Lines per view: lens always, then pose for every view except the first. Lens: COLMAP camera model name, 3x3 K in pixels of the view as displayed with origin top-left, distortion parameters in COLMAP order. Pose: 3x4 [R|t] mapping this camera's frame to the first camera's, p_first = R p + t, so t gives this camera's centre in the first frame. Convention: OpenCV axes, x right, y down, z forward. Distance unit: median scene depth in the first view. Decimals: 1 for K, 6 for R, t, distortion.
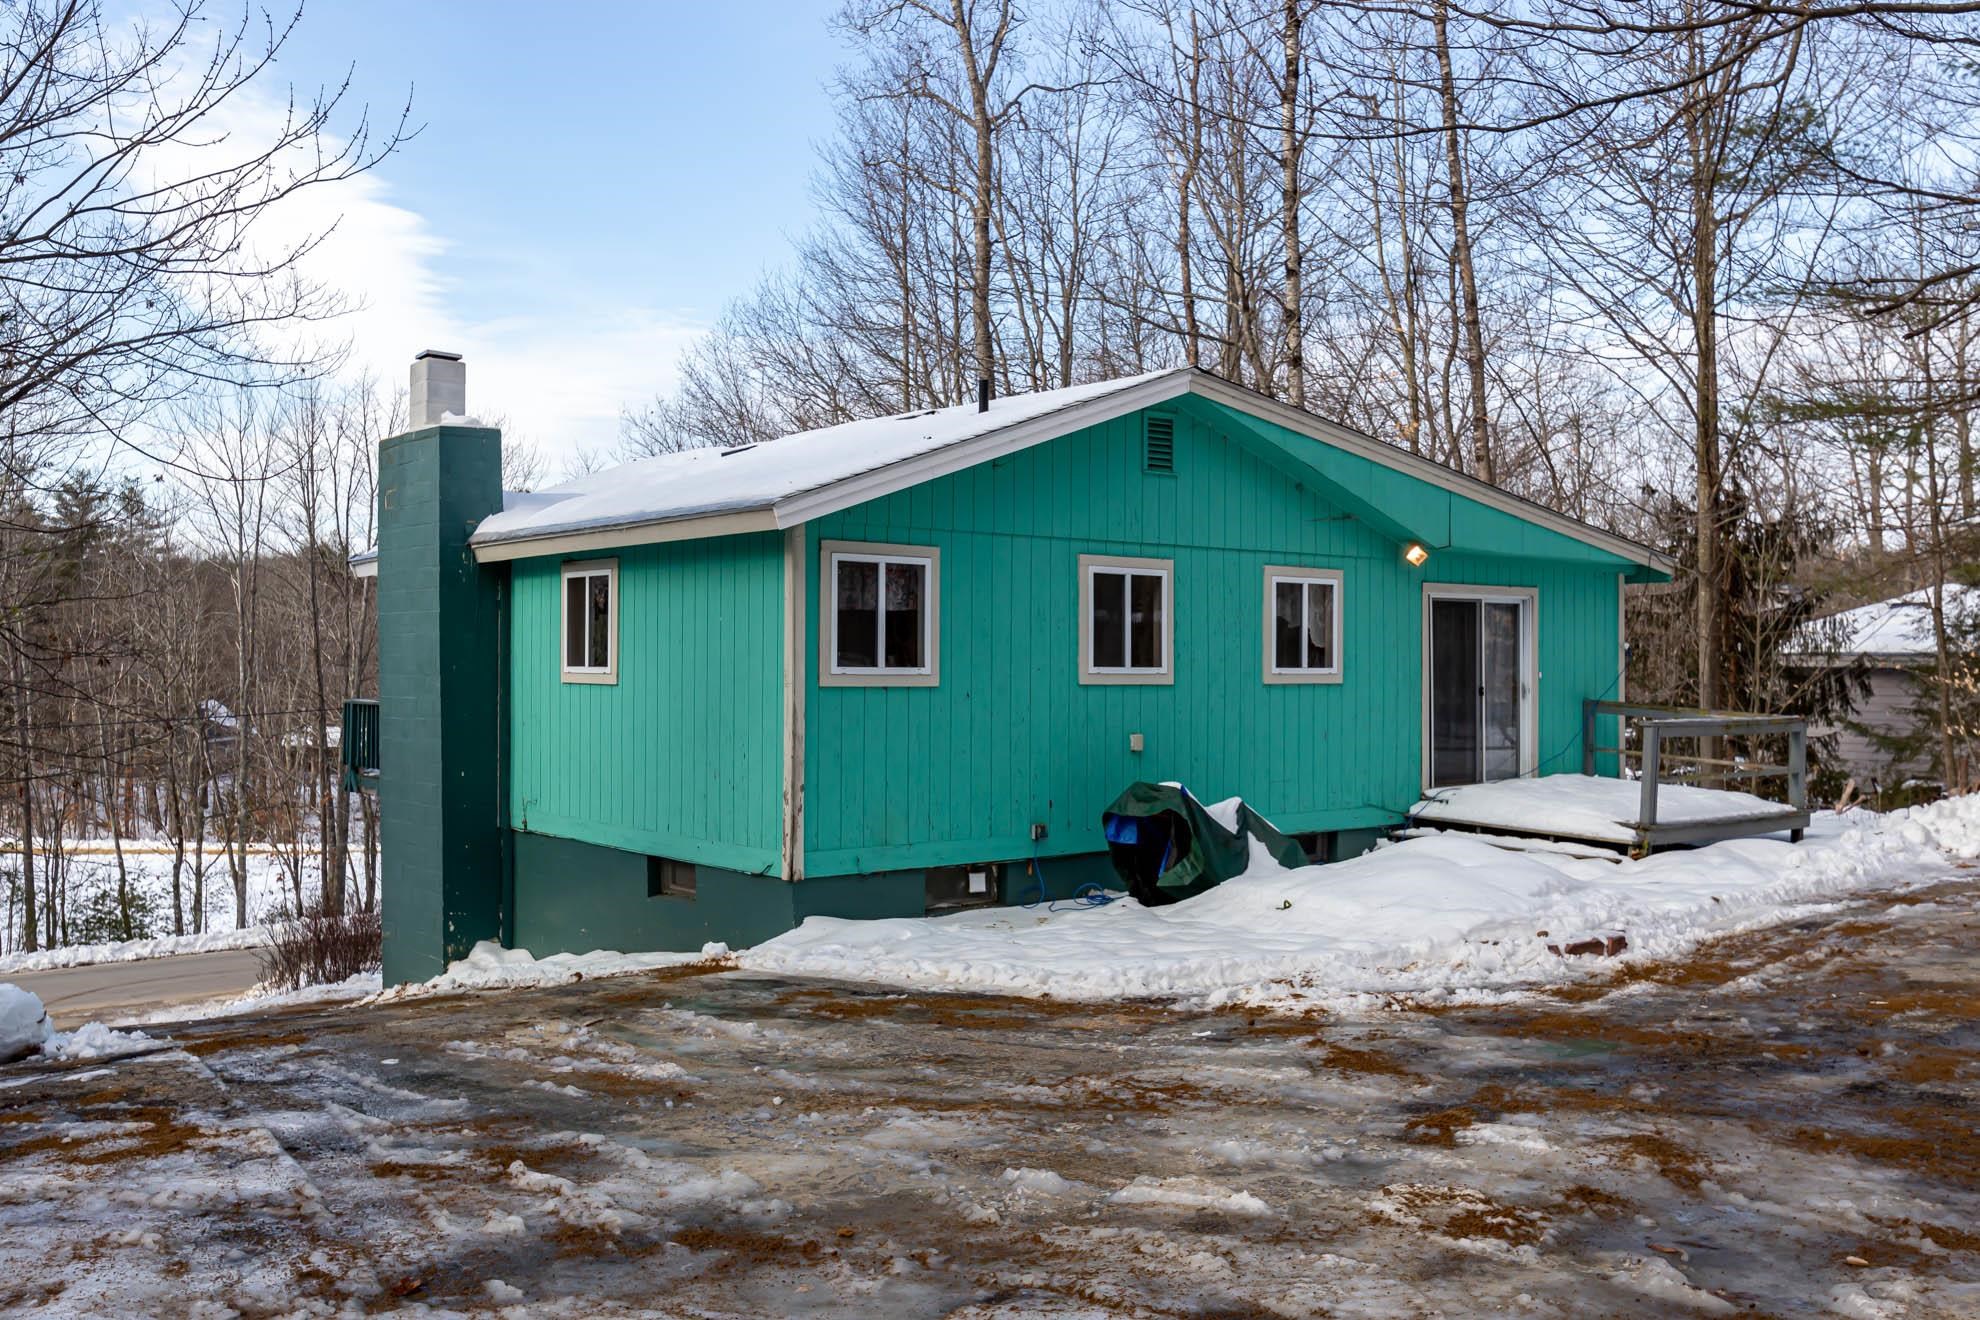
lens RADIAL K [[1666.2, 0, 990.0], [0, 1666.2, 660.0], [0, 0, 1]] dist [0.000206, -0.007592]
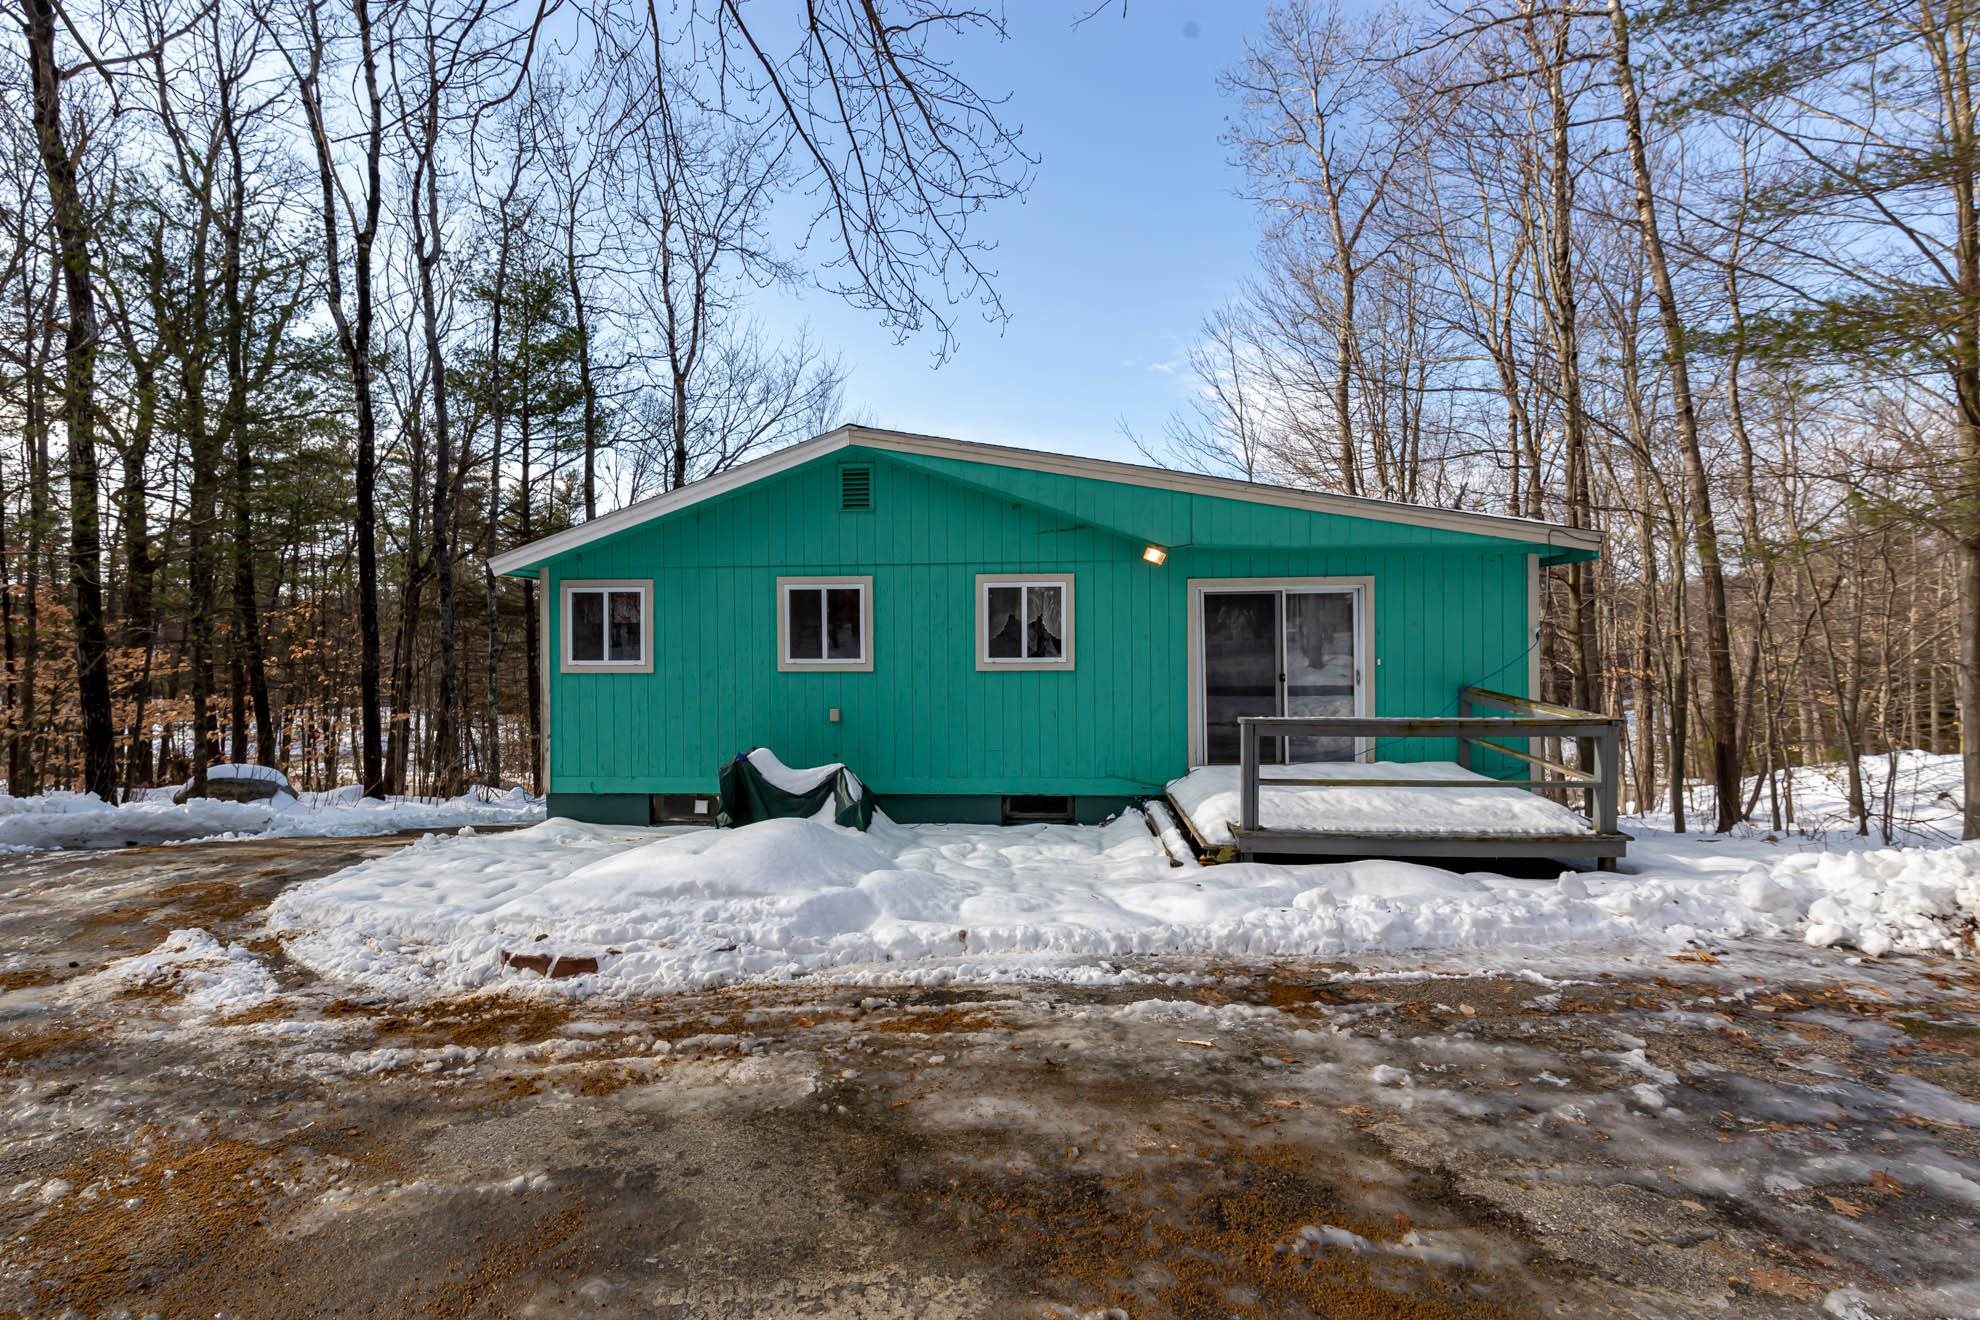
lens RADIAL K [[804.0, 0, 989.7], [0, 804.0, 660.0], [0, 0, 1]] dist [-0.000447, 0.000037]
pose [[0.740132, -0.004270, -0.672448, 0.563320], [0.009988, 0.999939, 0.004644, 0.003479], [0.672387, -0.010154, 0.740130, 0.559671]]
